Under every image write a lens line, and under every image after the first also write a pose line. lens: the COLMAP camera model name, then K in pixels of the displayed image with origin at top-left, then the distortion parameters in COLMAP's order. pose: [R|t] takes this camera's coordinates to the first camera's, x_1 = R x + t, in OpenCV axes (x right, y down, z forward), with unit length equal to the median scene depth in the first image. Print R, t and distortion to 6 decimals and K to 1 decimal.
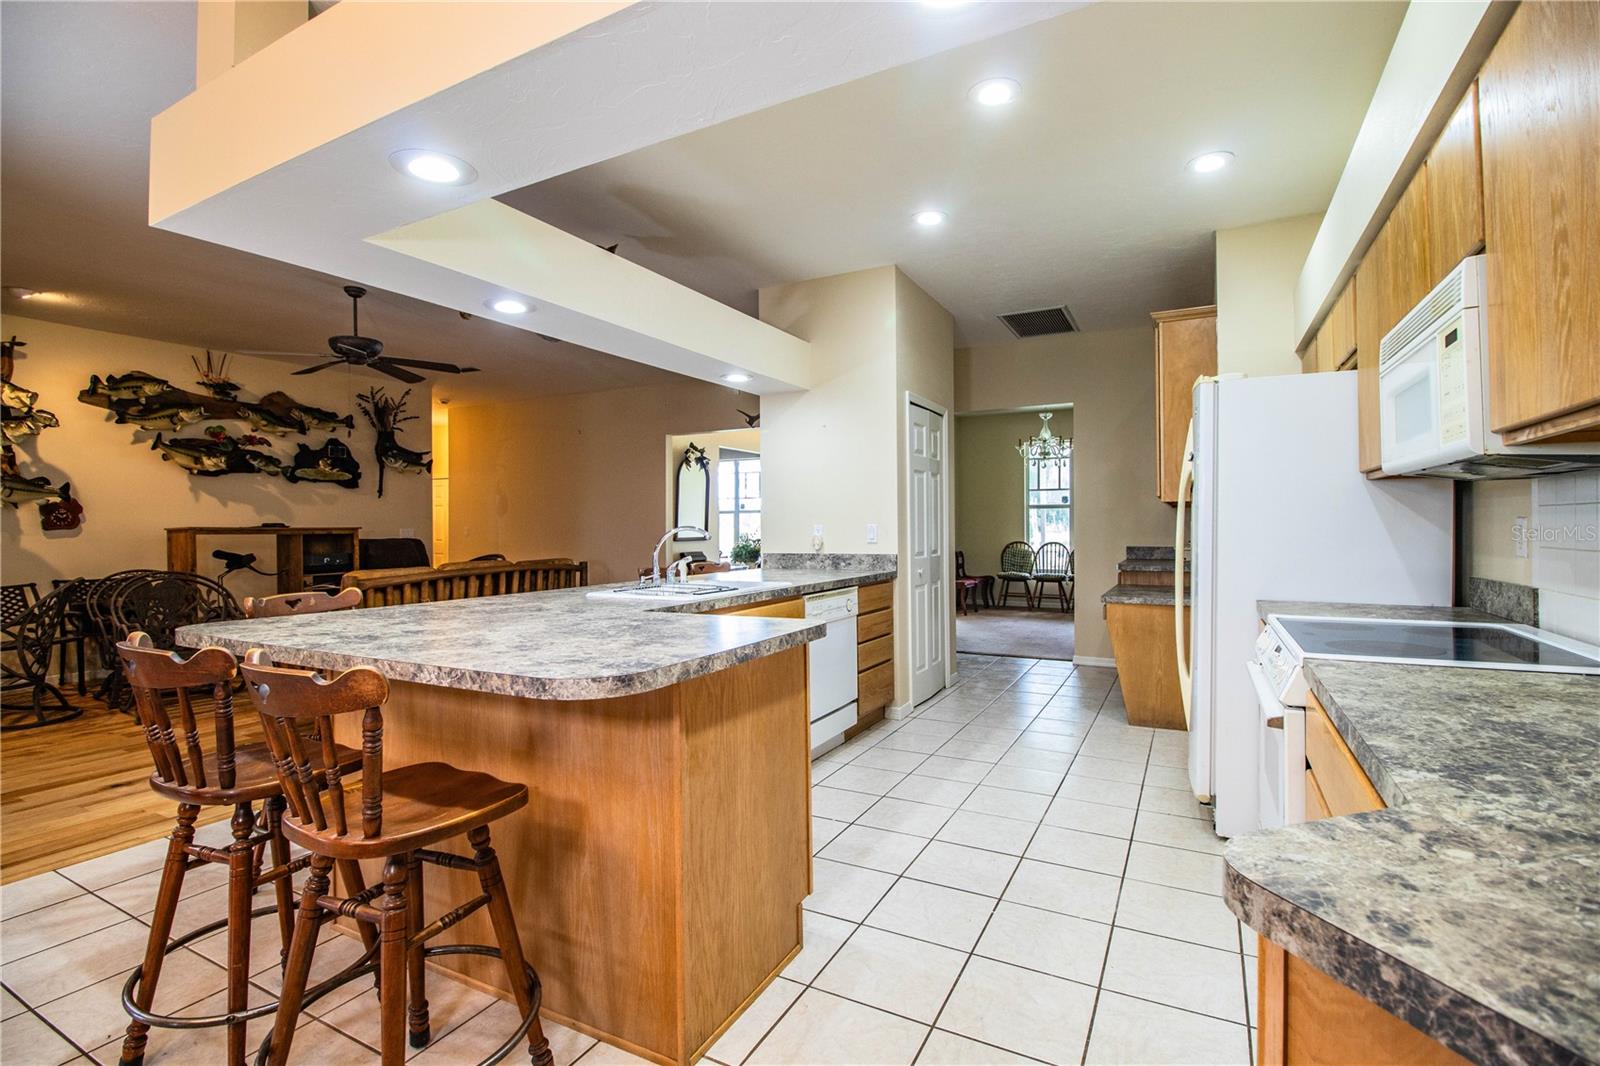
lens RADIAL K [[734.6, 0, 837.6], [0, 734.6, 524.5], [0, 0, 1]] dist [-0.031014, -0.002955]
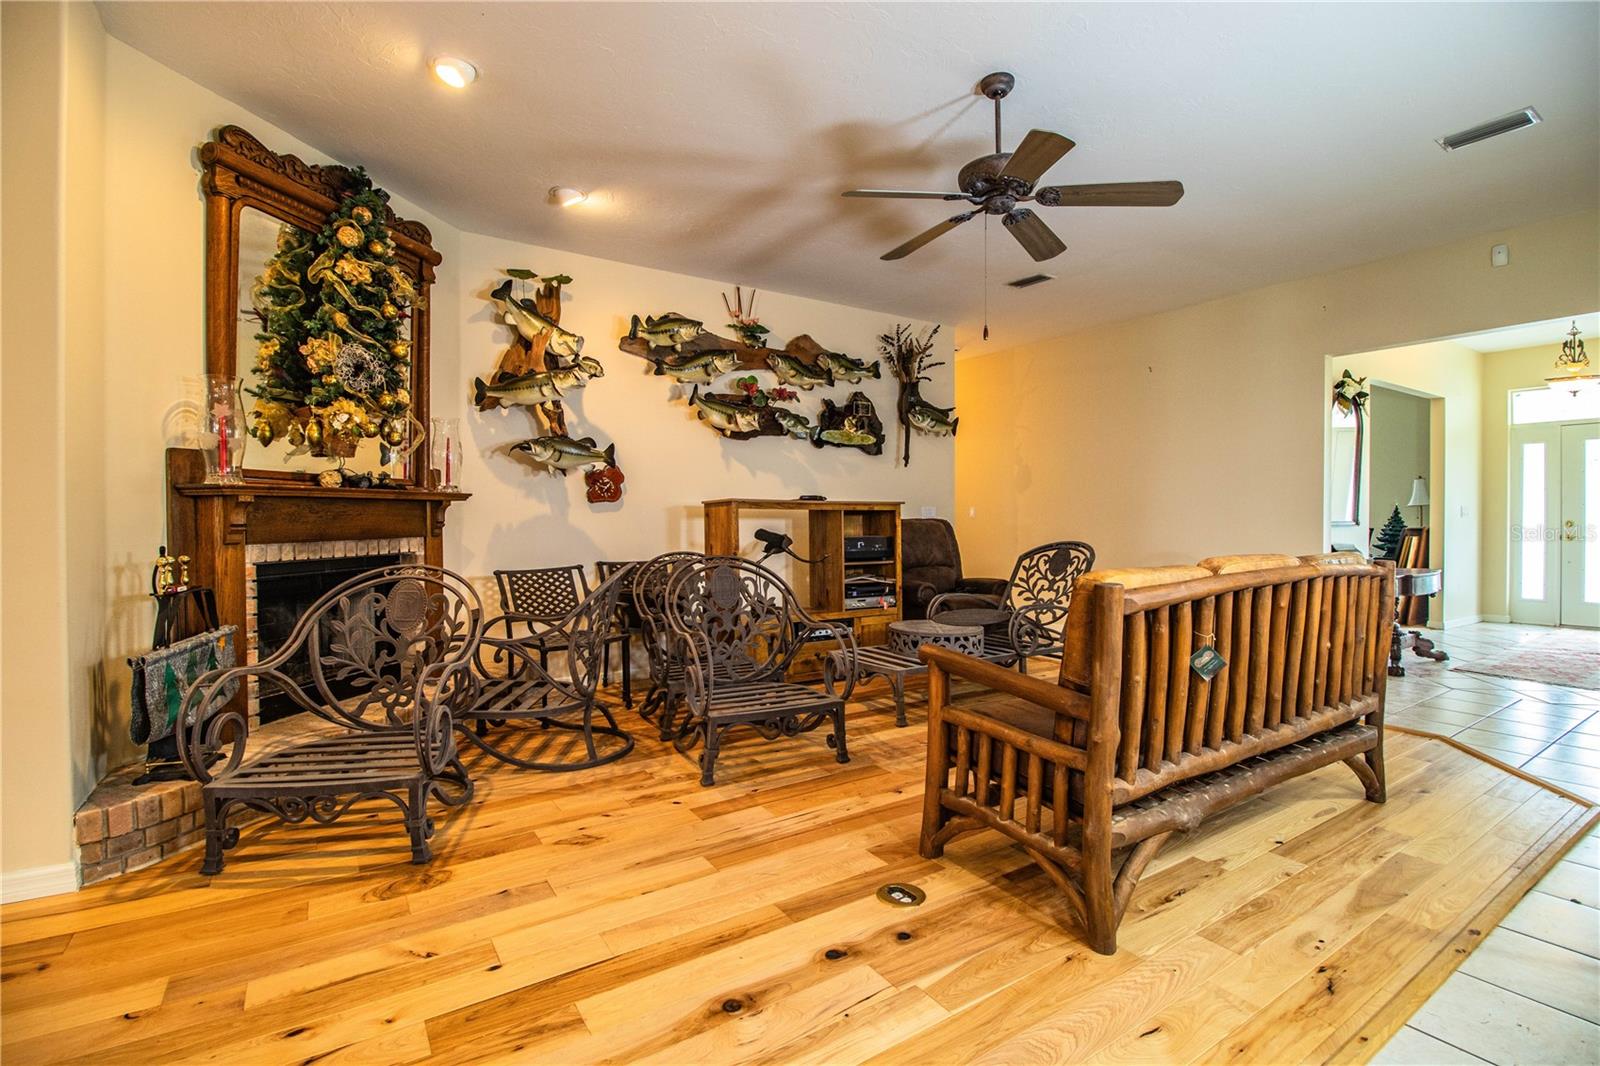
lens RADIAL K [[734.6, 0, 805.2], [0, 734.6, 530.3], [0, 0, 1]] dist [-0.031014, -0.002955]
pose [[0.856067, 0.013869, -0.516679, -0.387000], [-0.002515, 0.999740, 0.022669, 0.017964], [0.516859, -0.018106, 0.855879, 0.323685]]
